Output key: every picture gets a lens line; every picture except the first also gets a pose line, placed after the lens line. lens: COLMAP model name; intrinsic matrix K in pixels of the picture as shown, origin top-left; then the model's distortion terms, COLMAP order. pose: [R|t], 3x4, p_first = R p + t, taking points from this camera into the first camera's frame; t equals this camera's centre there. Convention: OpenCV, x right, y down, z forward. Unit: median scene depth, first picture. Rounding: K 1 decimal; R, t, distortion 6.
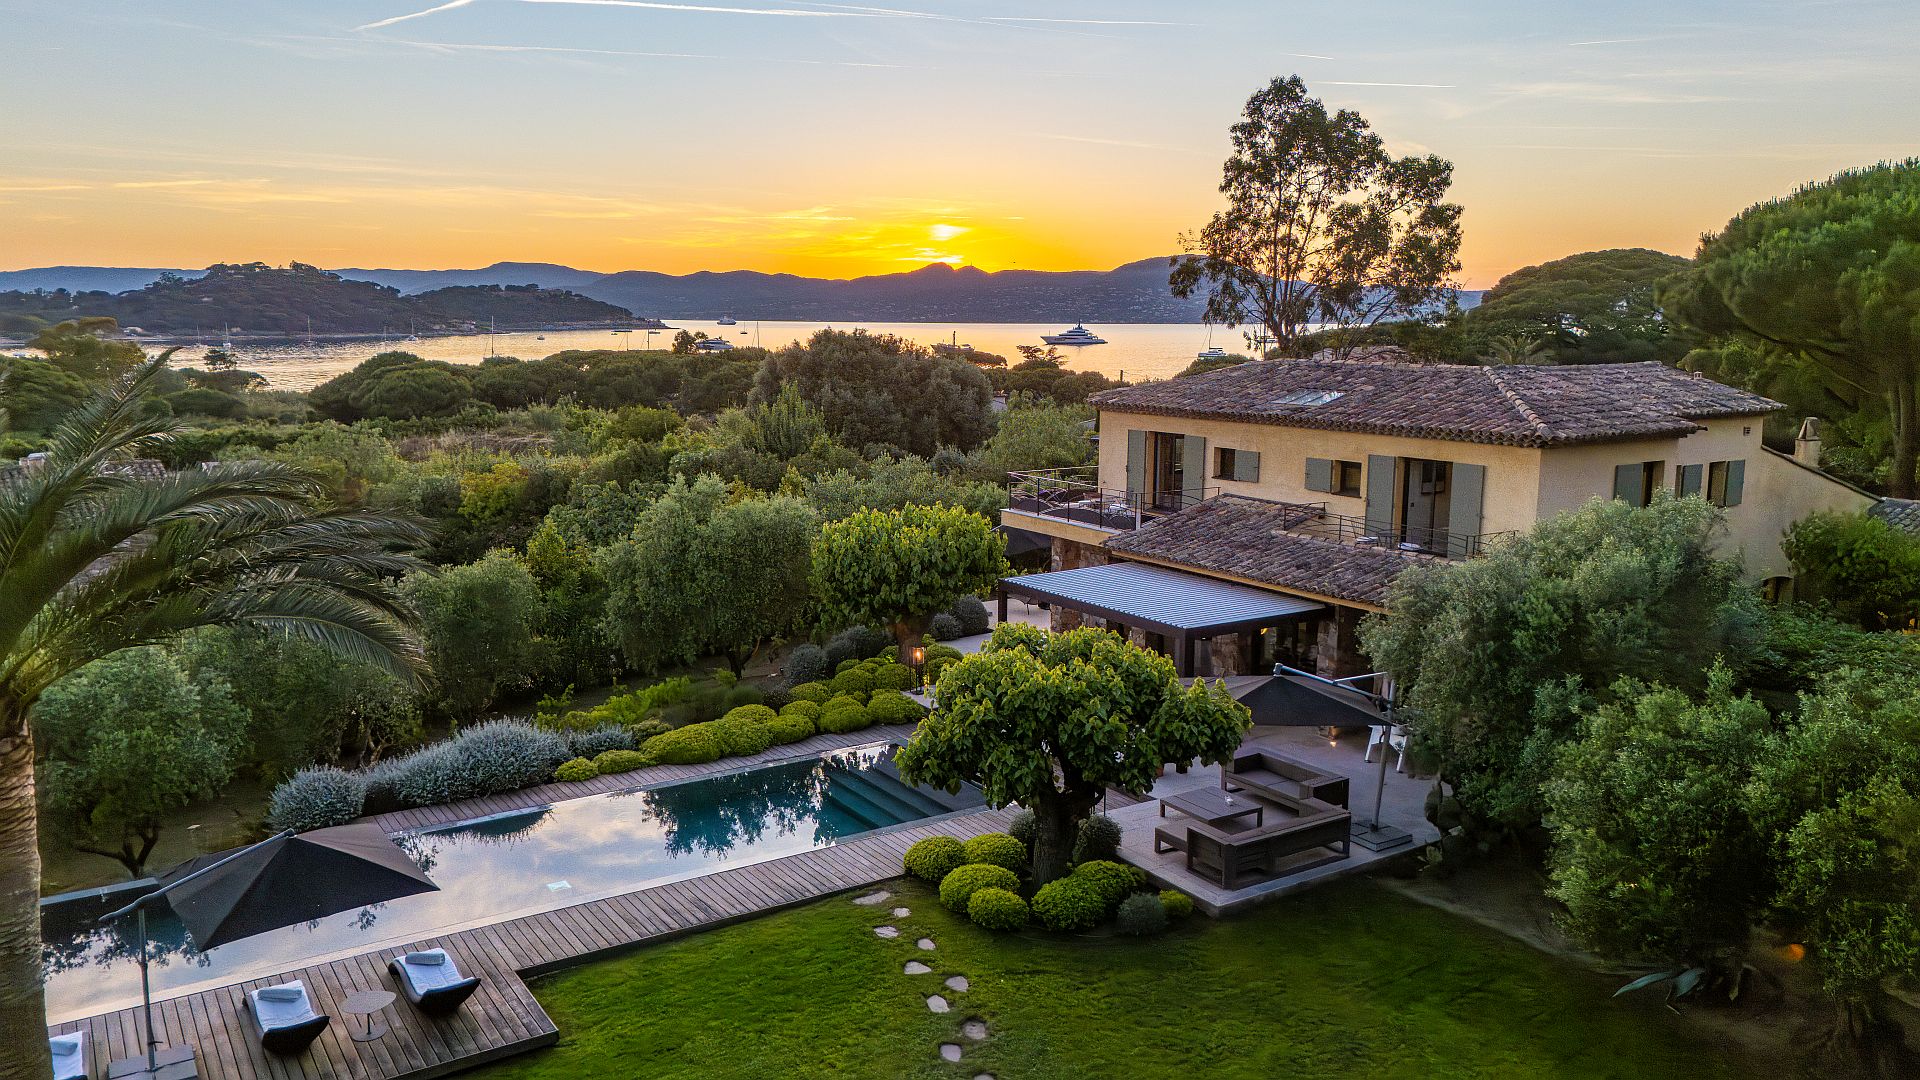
lens RADIAL K [[1423.3, 0, 960.0], [0, 1423.3, 540.0], [0, 0, 1]] dist [0.082167, -0.085313]
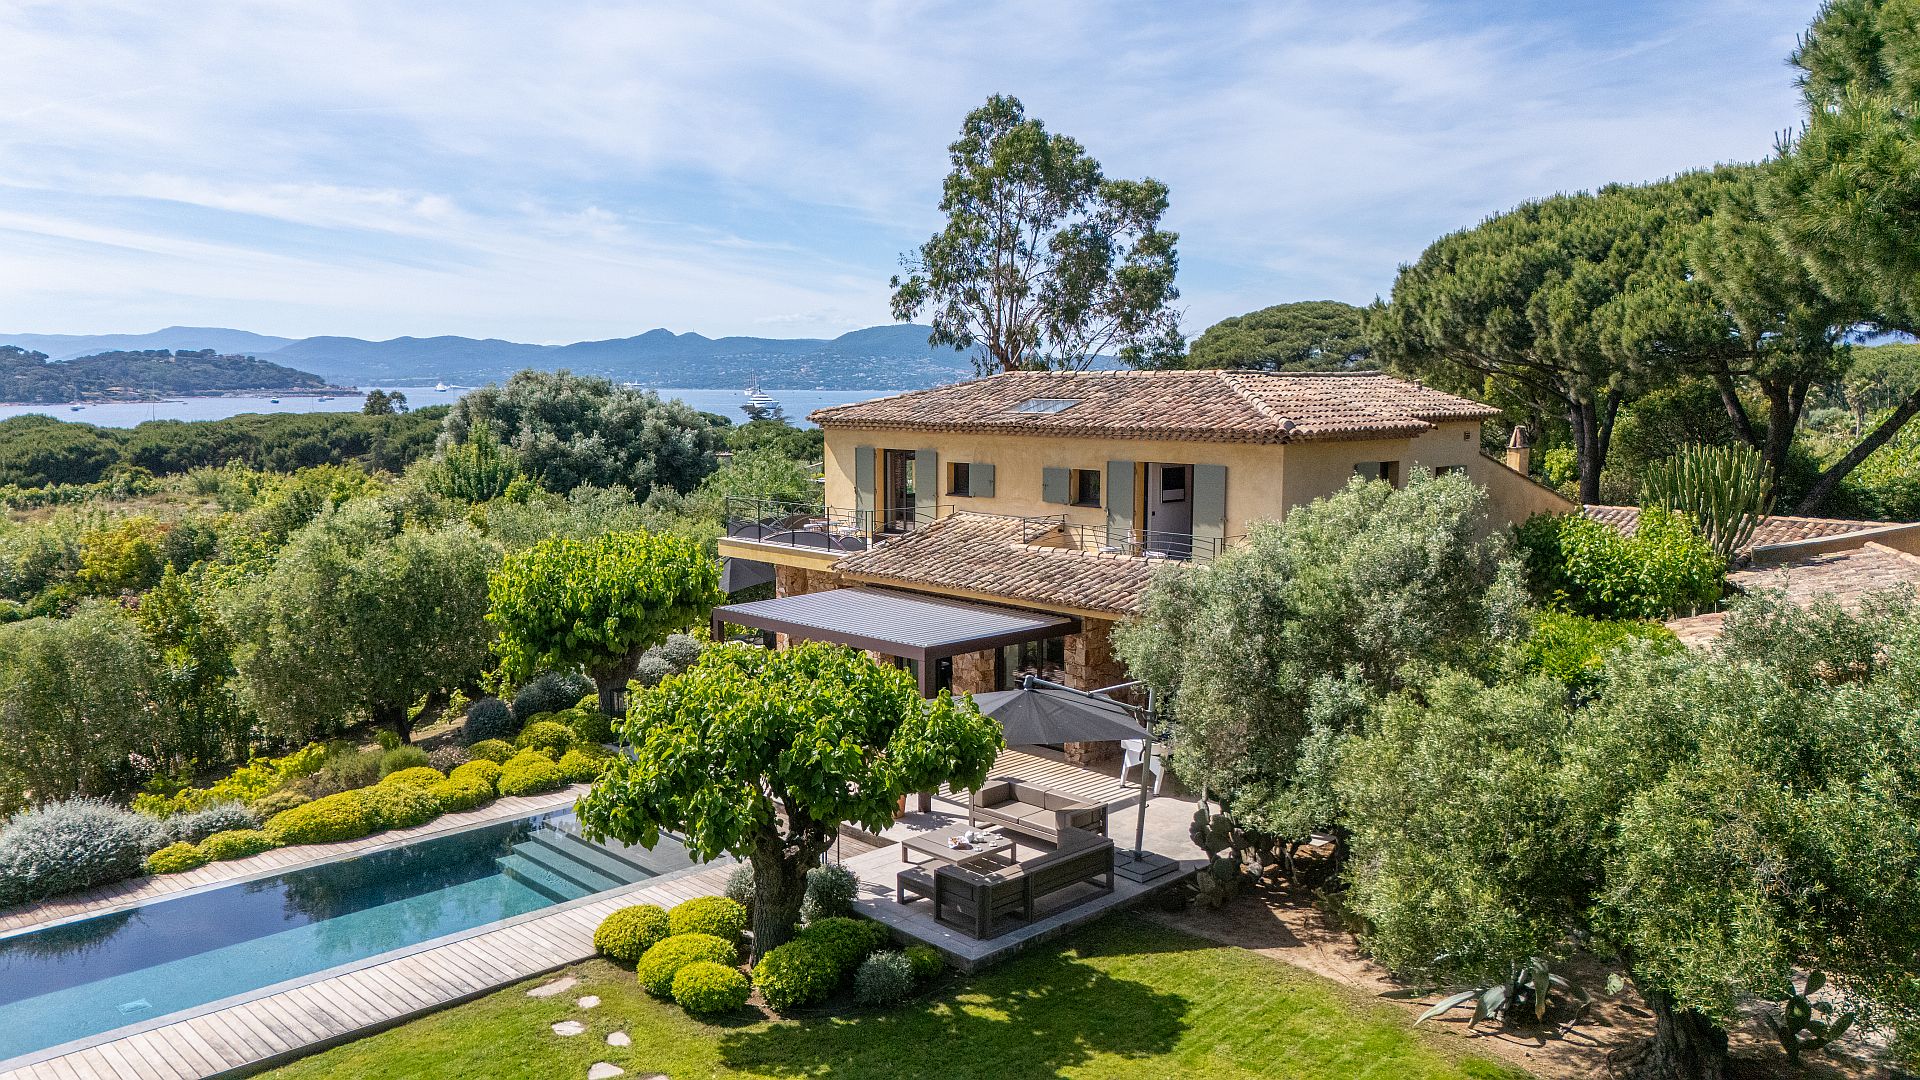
lens RADIAL K [[1423.3, 0, 960.0], [0, 1423.3, 540.0], [0, 0, 1]] dist [0.082167, -0.085313]
pose [[0.981851, -0.025572, 0.187921, 0.013798], [0.033964, 0.998558, -0.041575, 0.029958], [-0.186587, 0.047203, 0.981304, 0.111460]]
